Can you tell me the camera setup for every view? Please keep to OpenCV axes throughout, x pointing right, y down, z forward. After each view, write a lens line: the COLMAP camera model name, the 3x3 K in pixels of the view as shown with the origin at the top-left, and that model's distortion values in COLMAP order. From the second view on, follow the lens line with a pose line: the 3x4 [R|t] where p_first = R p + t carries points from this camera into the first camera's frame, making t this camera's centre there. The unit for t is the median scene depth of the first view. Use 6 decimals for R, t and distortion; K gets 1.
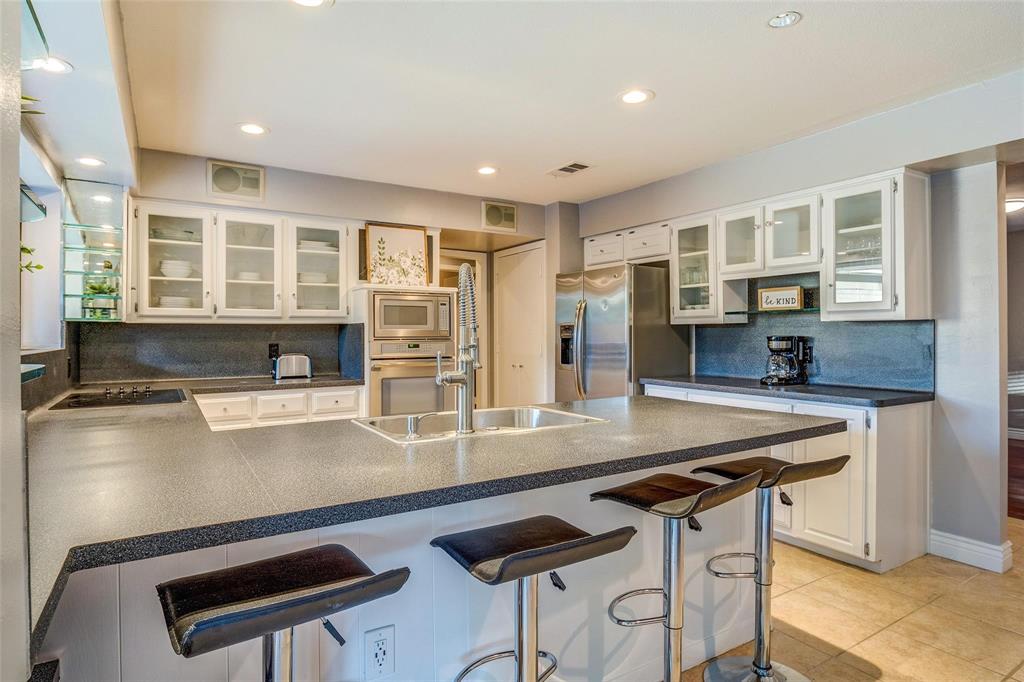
lens RADIAL K [[560.4, 0, 511.9], [0, 560.4, 330.9], [0, 0, 1]] dist [-0.009626, -0.001771]
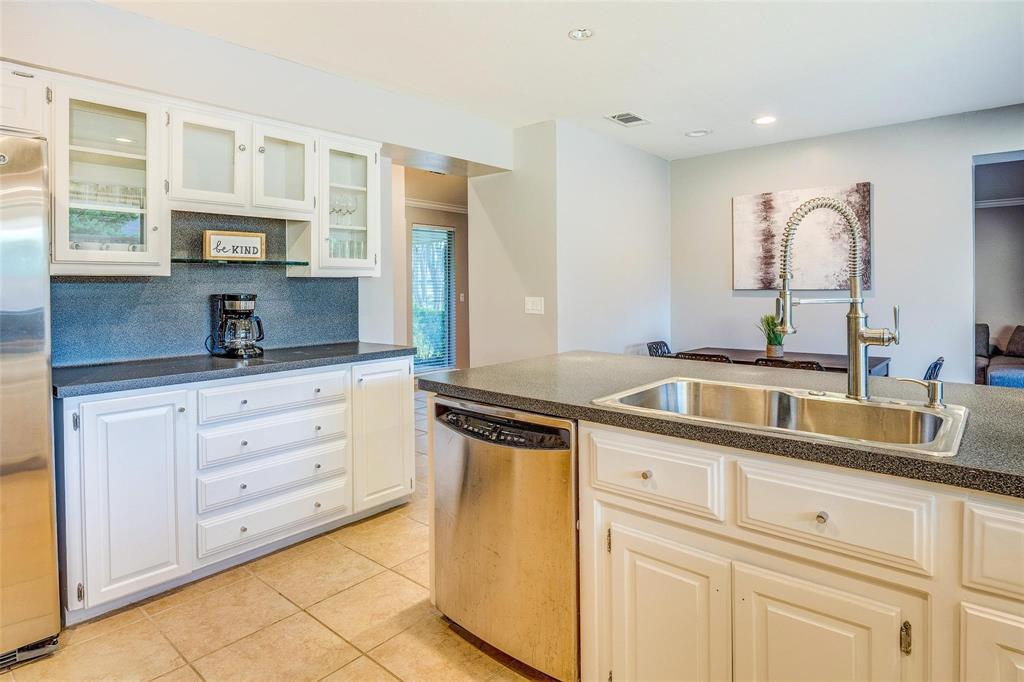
lens RADIAL K [[561.2, 0, 506.0], [0, 561.2, 286.7], [0, 0, 1]] dist [-0.007516, -0.001056]
pose [[-0.286935, 0.004317, 0.957940, -0.347352], [0.006250, 0.999977, -0.002635, 0.003023], [-0.957930, 0.005231, -0.286956, 0.810132]]
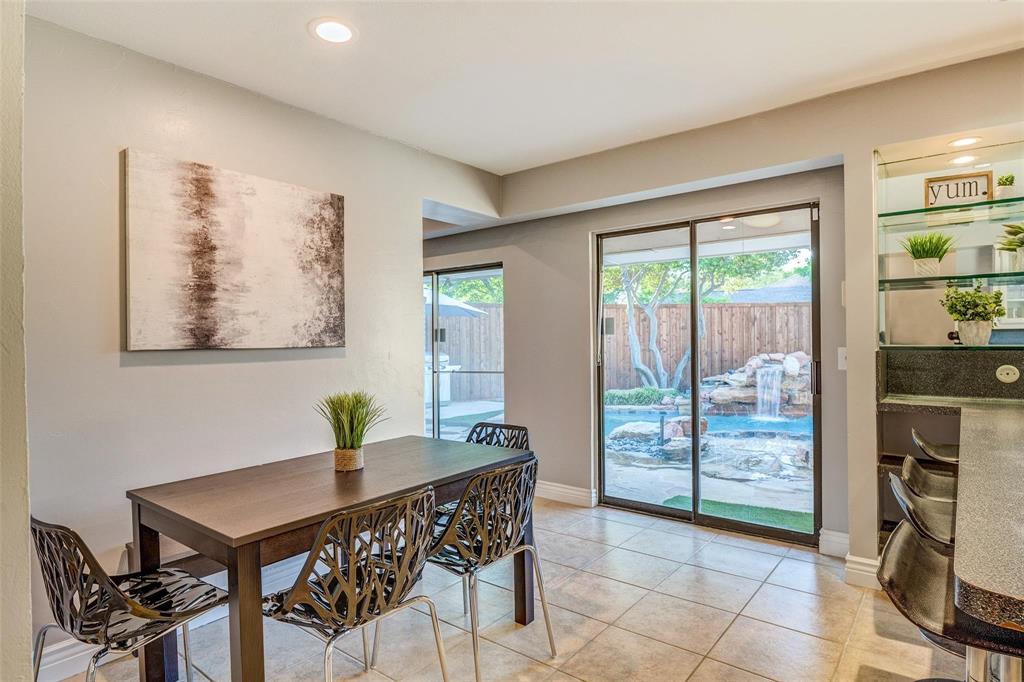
lens RADIAL K [[559.7, 0, 512.0], [0, 559.7, 341.0], [0, 0, 1]] dist [-0.009605, -0.001705]
pose [[-0.942679, 0.014108, -0.333402, 0.509522], [0.013816, 0.999899, 0.003246, 0.002857], [0.333414, -0.001546, -0.942779, 0.634203]]
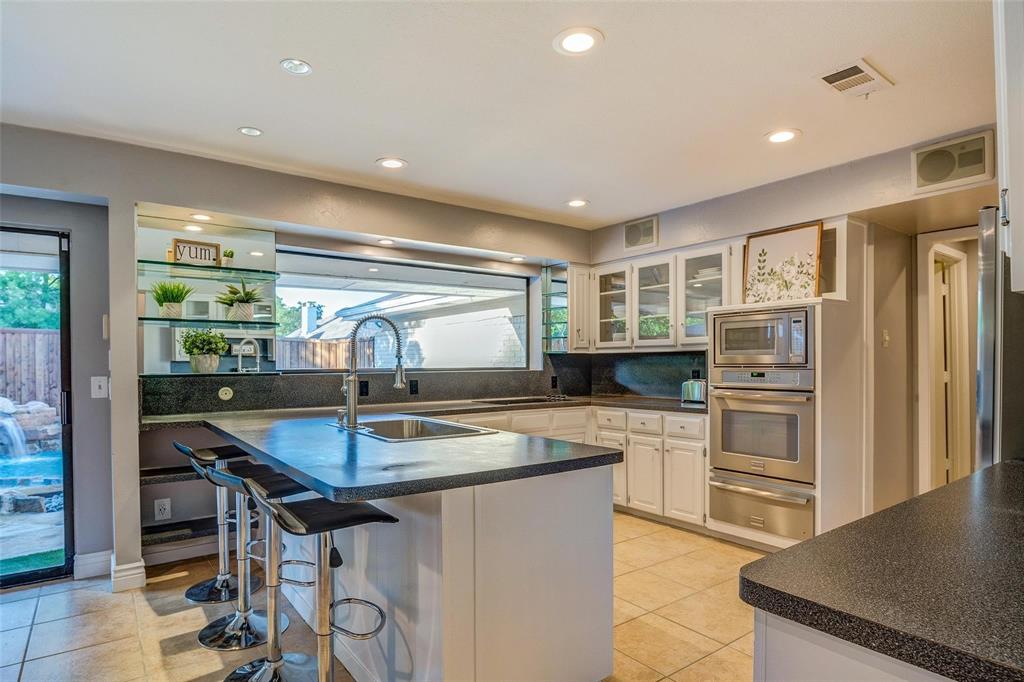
lens RADIAL K [[561.0, 0, 497.1], [0, 561.0, 361.5], [0, 0, 1]] dist [-0.006235, -0.001207]
pose [[0.063816, -0.000261, -0.997962, 0.674146], [0.009398, 0.999956, 0.000339, 0.003588], [0.997917, -0.009400, 0.063815, 0.593305]]
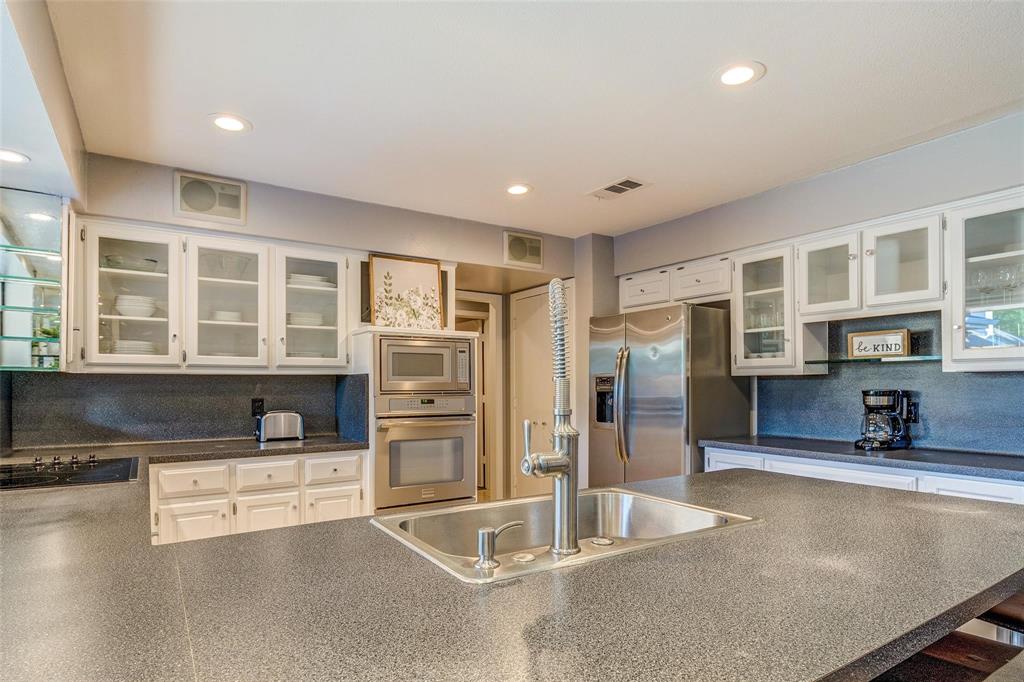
lens RADIAL K [[562.4, 0, 512.5], [0, 562.4, 382.8], [0, 0, 1]] dist [-0.007929, -0.001642]
pose [[0.999809, 0.000833, 0.019528, -0.069941], [-0.000827, 1.000000, -0.000303, -0.000654], [-0.019528, 0.000287, 0.999809, 0.173791]]
